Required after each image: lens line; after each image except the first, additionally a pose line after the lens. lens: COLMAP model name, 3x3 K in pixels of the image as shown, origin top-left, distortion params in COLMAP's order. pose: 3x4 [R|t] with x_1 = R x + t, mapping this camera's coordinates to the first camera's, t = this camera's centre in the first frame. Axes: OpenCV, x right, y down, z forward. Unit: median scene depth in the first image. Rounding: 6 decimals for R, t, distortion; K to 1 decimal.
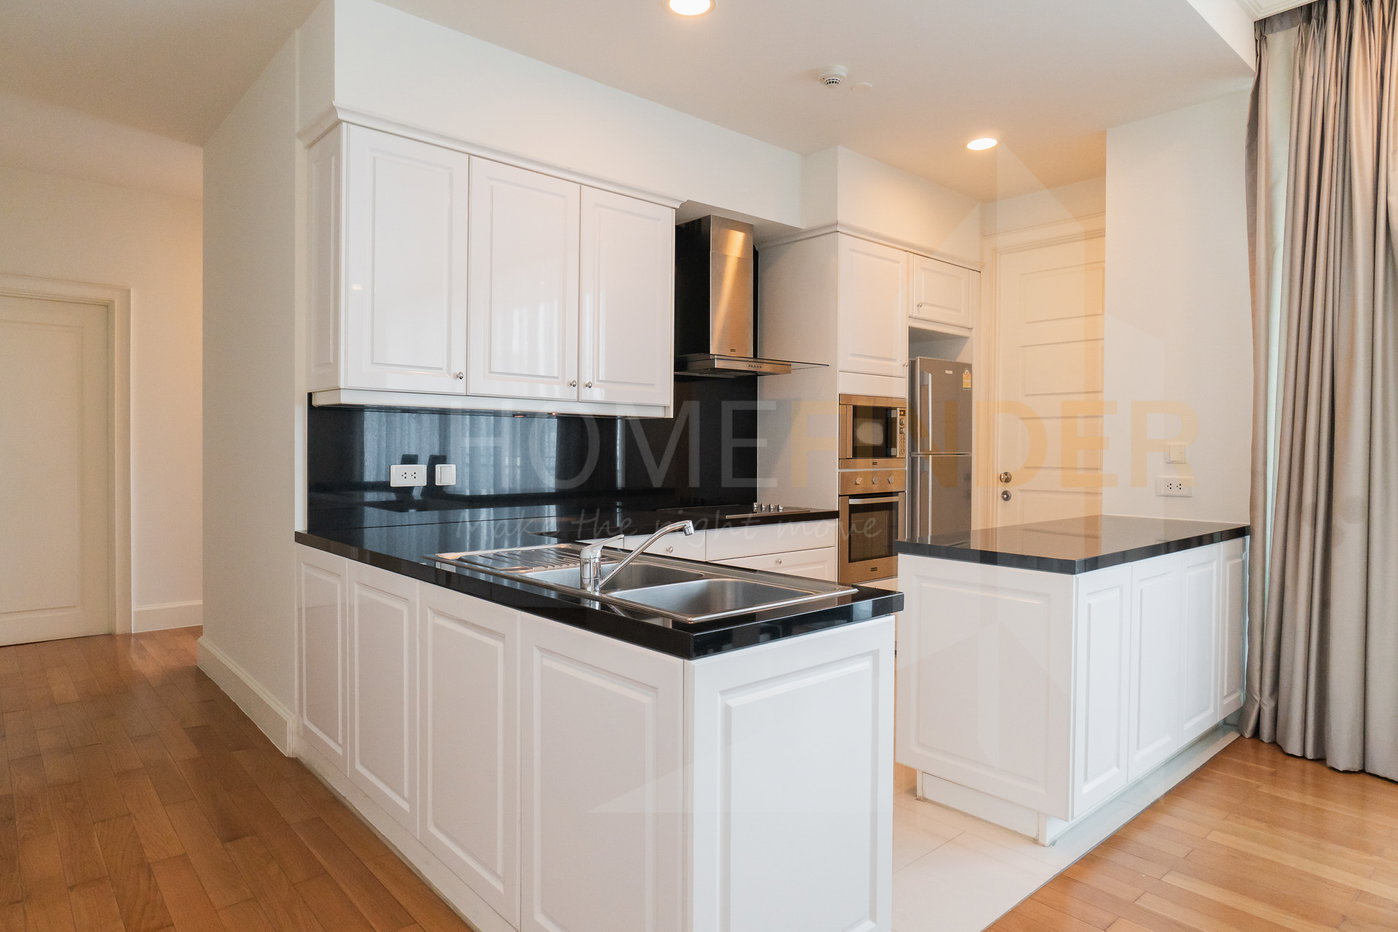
lens RADIAL K [[827.4, 0, 699.0], [0, 827.4, 466.0], [0, 0, 1]] dist [-0.000299, -0.000149]
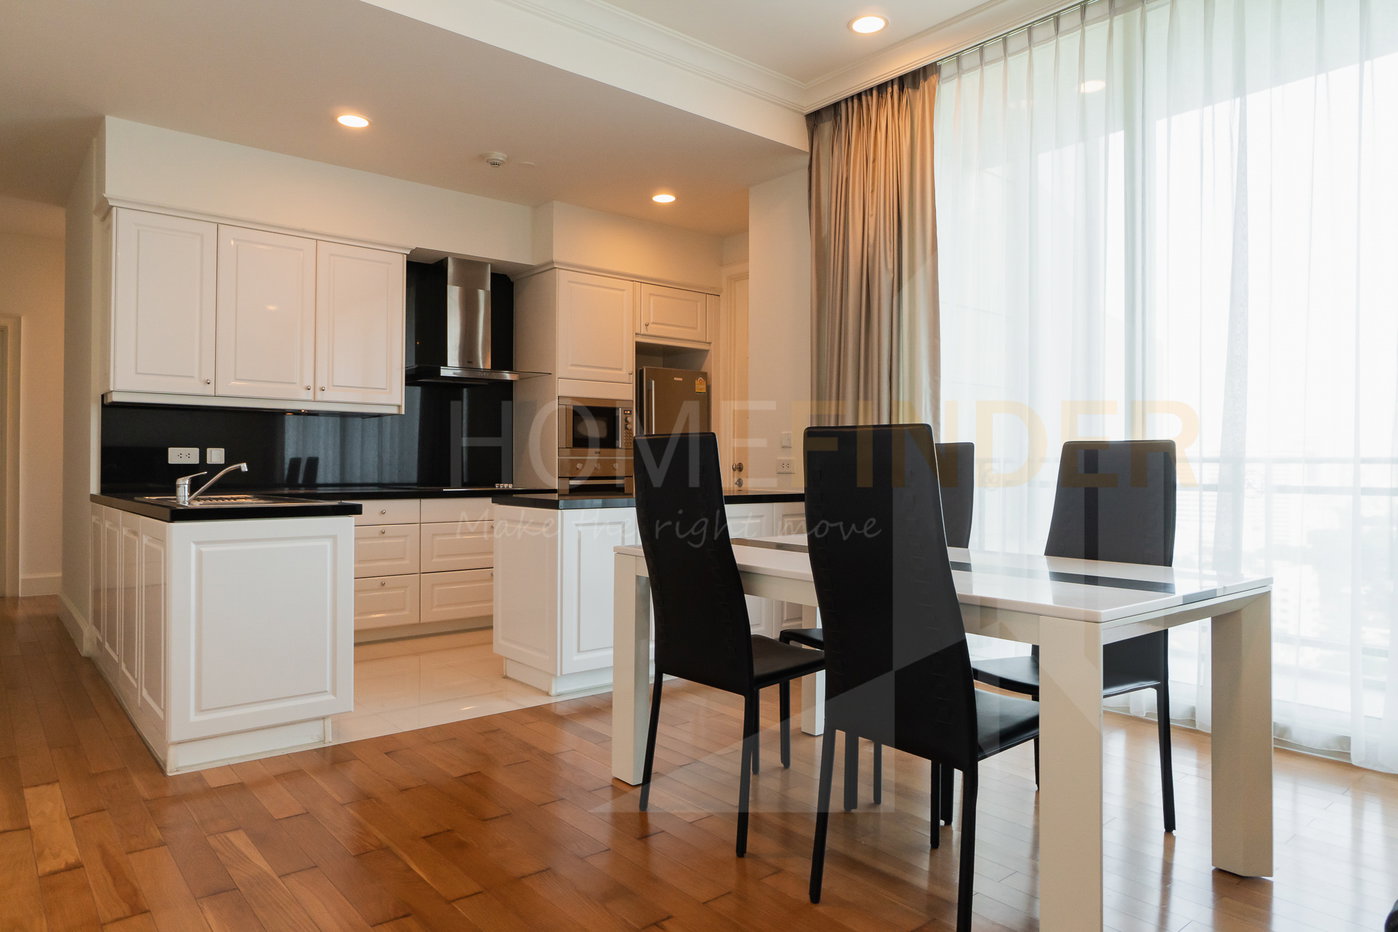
lens RADIAL K [[888.7, 0, 699.0], [0, 888.7, 466.0], [0, 0, 1]] dist [-0.001690, -0.000464]
pose [[0.999510, -0.003520, -0.031114, 0.428774], [0.002763, 0.999701, -0.024312, 0.052450], [0.031190, 0.024214, 0.999220, -0.341365]]
